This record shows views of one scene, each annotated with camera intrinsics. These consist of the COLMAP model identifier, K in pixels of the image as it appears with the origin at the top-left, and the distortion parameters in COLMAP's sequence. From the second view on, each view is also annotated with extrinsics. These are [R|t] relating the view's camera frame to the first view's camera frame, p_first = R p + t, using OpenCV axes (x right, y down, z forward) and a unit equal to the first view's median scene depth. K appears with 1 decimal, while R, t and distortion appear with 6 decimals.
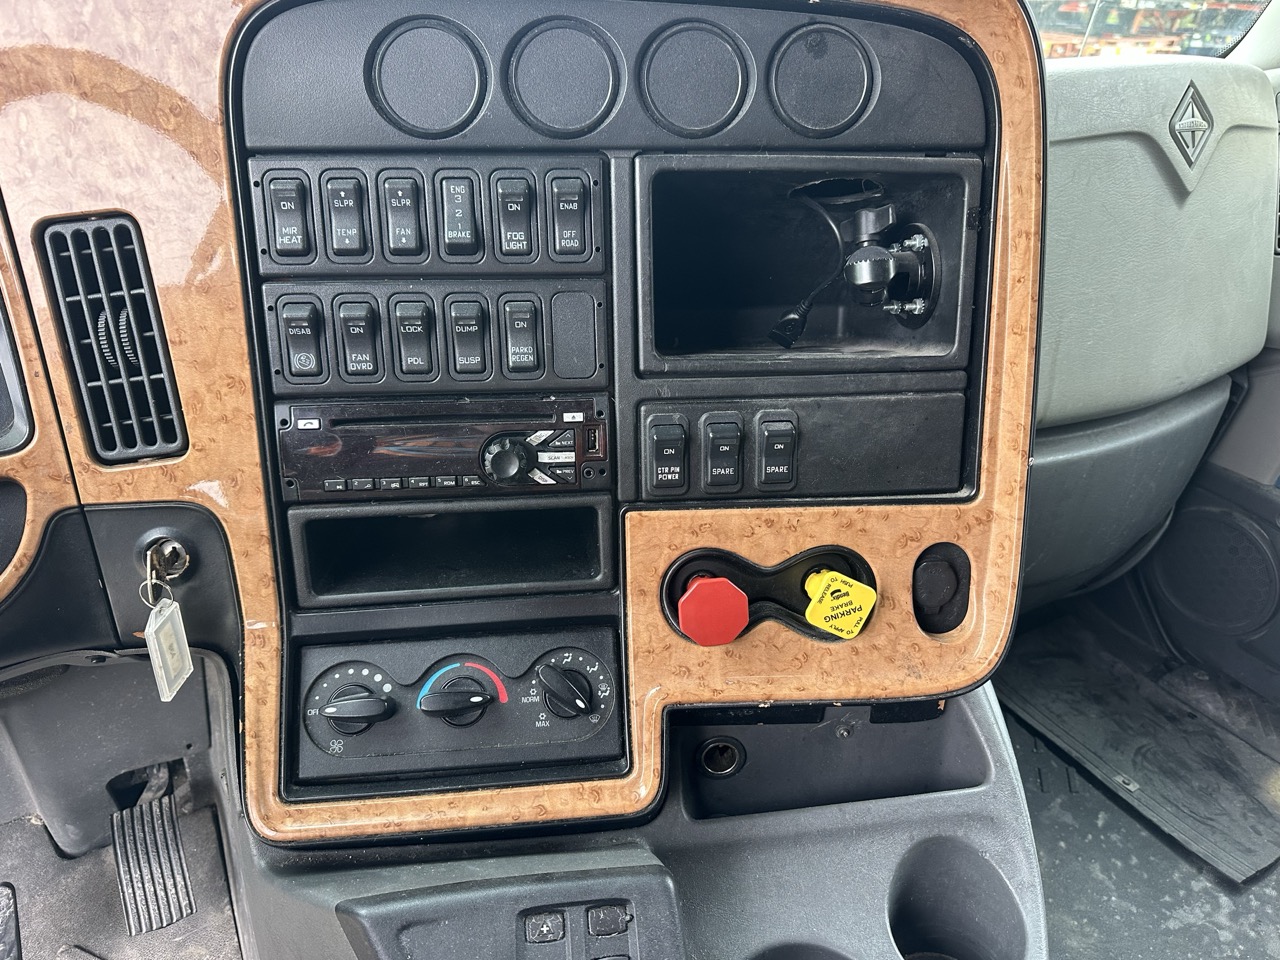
lens RADIAL K [[900.7, 0, 648.3], [0, 900.7, 489.3], [0, 0, 1]] dist [0.047863, -0.048738]
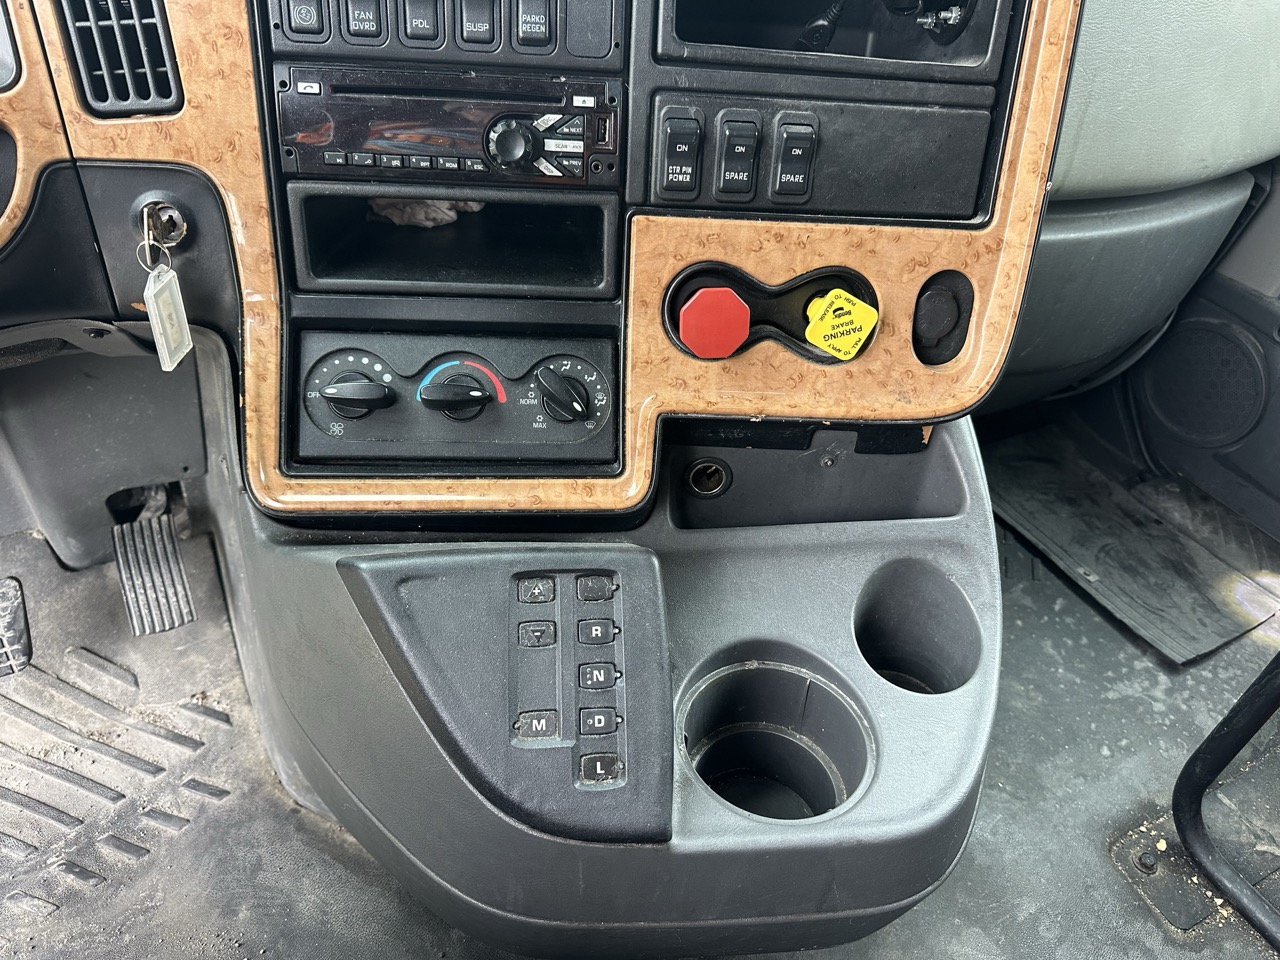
lens RADIAL K [[900.7, 0, 650.8], [0, 900.7, 485.9], [0, 0, 1]] dist [0.047863, -0.048738]
pose [[0.997831, 0.062614, 0.020323, -0.007141], [-0.065120, 0.984064, 0.165459, 0.151067], [-0.009639, -0.166423, 0.986007, -0.019034]]
